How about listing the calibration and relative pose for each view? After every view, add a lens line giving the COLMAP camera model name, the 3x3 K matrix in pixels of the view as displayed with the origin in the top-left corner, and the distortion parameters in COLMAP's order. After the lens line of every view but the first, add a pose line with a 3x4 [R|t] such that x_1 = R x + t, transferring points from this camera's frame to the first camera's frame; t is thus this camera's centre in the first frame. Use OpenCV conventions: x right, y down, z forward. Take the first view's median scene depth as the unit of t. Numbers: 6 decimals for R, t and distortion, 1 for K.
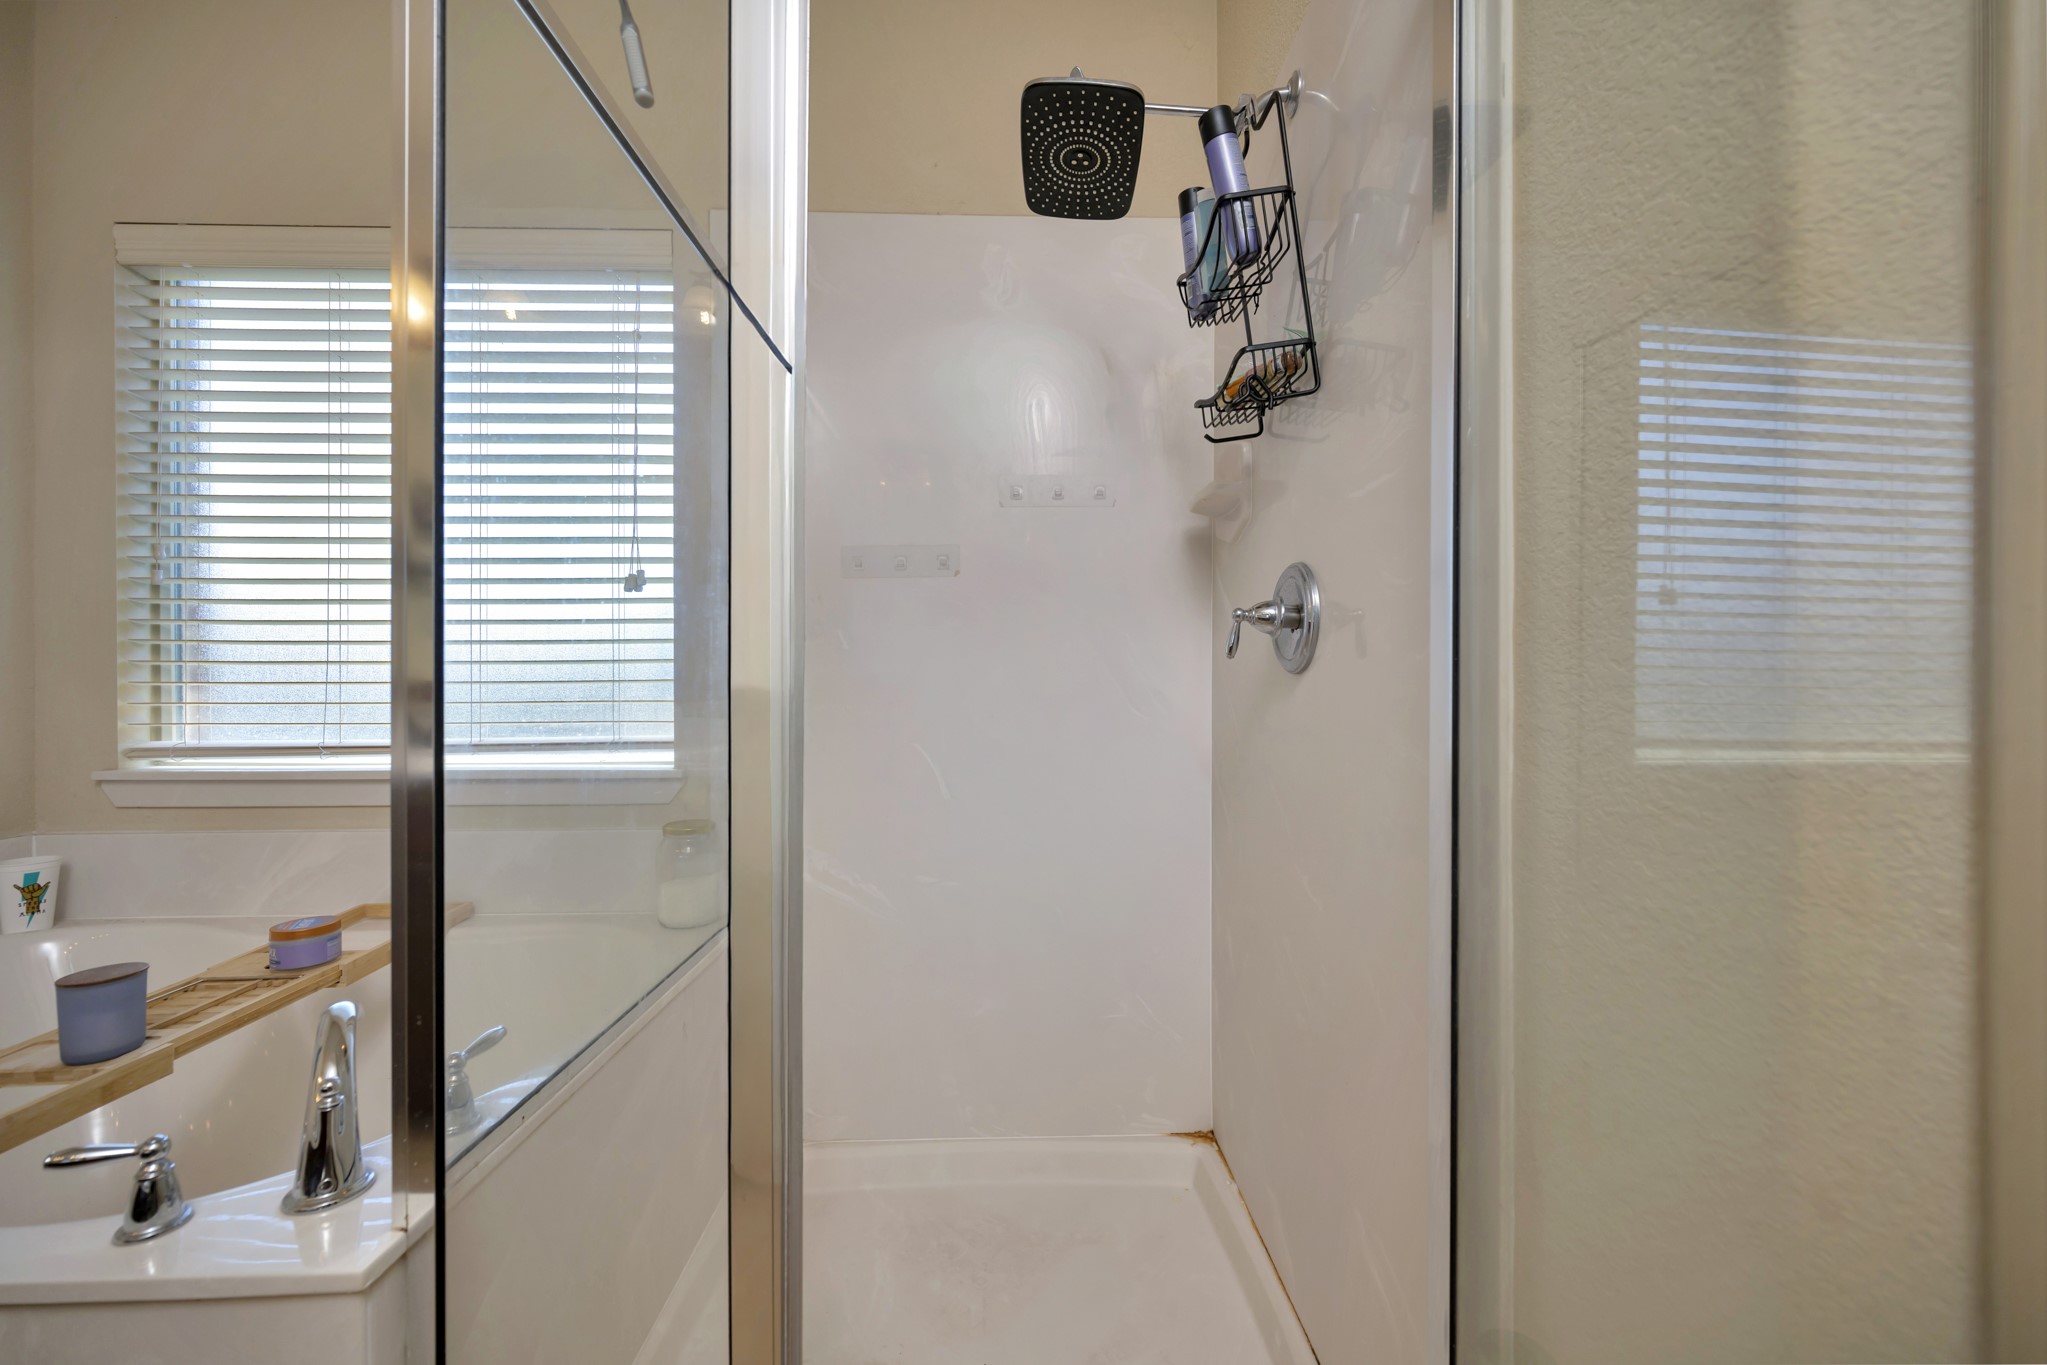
lens RADIAL K [[804.4, 0, 1028.9], [0, 804.4, 683.1], [0, 0, 1]] dist [-0.007545, 0.000014]
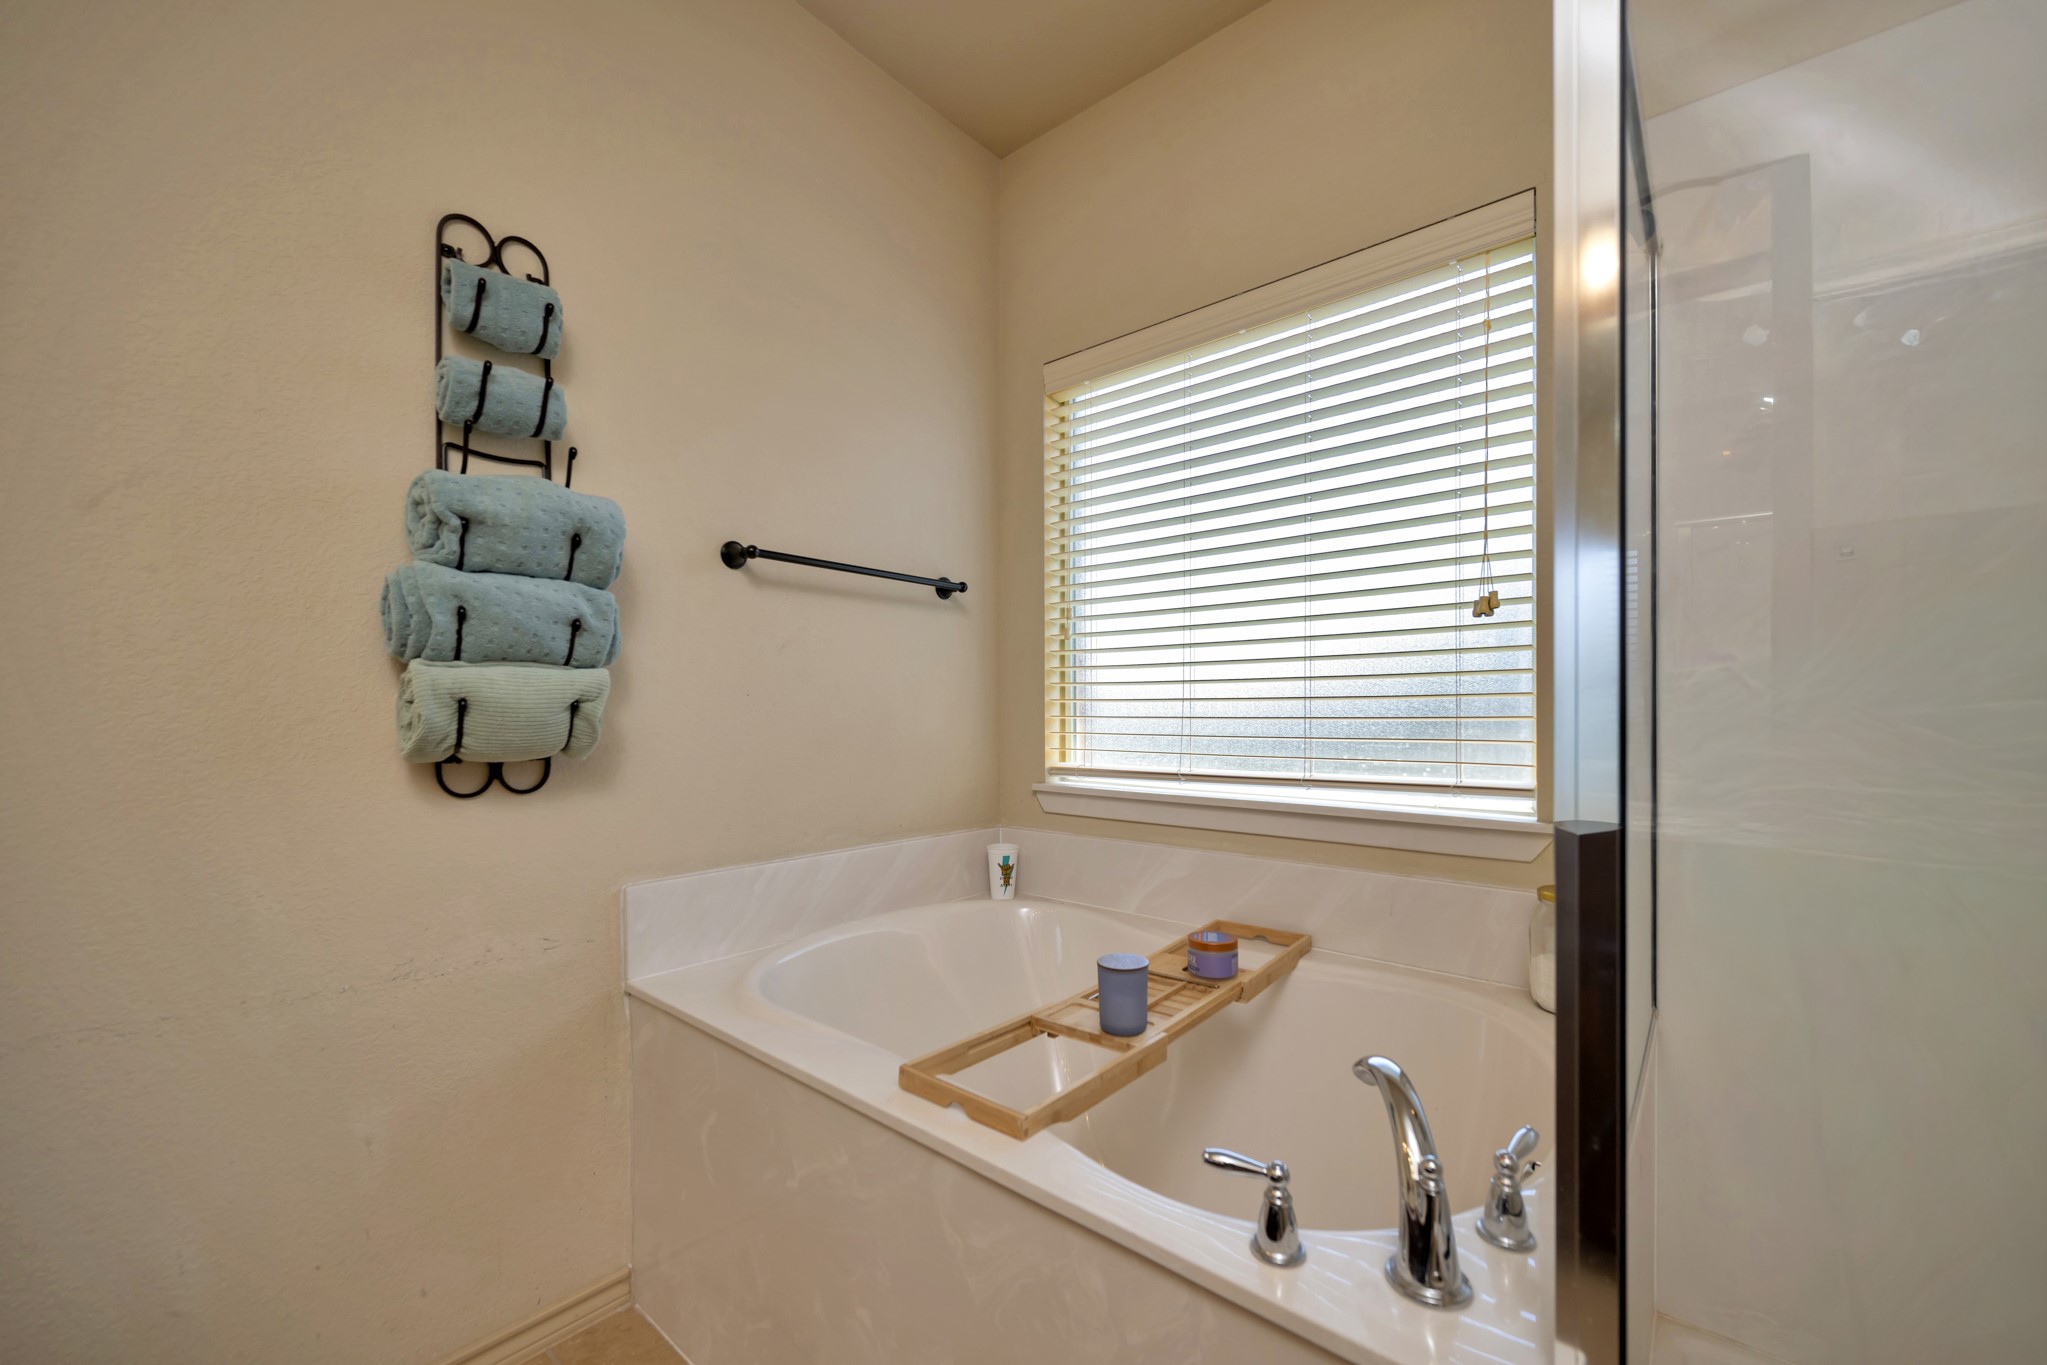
lens RADIAL K [[809.7, 0, 1020.9], [0, 809.7, 721.6], [0, 0, 1]] dist [-0.011377, -0.000087]
pose [[0.727975, 0.009715, -0.685535, -0.255279], [-0.007287, 0.999953, 0.006432, -0.000367], [0.685565, 0.000314, 0.728011, 0.007389]]
